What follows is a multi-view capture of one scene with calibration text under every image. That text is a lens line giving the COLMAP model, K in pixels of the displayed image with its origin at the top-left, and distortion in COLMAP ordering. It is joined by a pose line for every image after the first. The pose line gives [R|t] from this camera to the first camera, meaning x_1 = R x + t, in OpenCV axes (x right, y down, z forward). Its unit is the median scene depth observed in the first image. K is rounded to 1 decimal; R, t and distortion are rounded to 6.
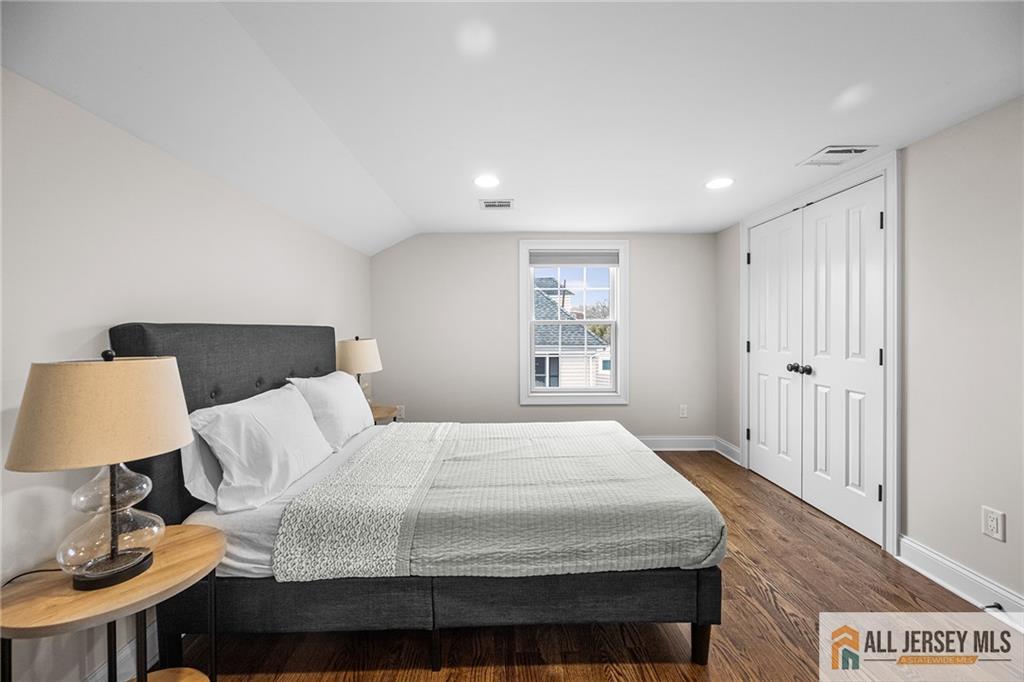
lens RADIAL K [[408.6, 0, 505.6], [0, 408.6, 335.7], [0, 0, 1]] dist [-0.000504, -0.000221]
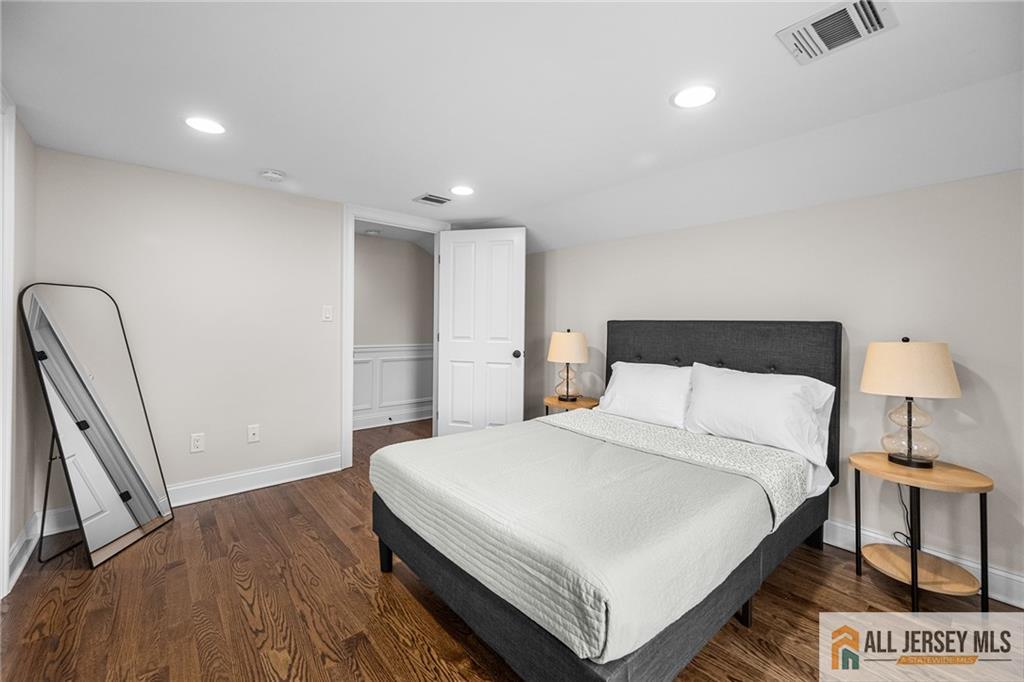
lens RADIAL K [[421.3, 0, 508.8], [0, 421.3, 317.4], [0, 0, 1]] dist [-0.000651, -0.000036]
pose [[-0.772877, -0.013024, -0.634422, 0.891467], [-0.015692, 0.999876, -0.001409, -0.029119], [0.634362, 0.008866, -0.772986, 1.959773]]
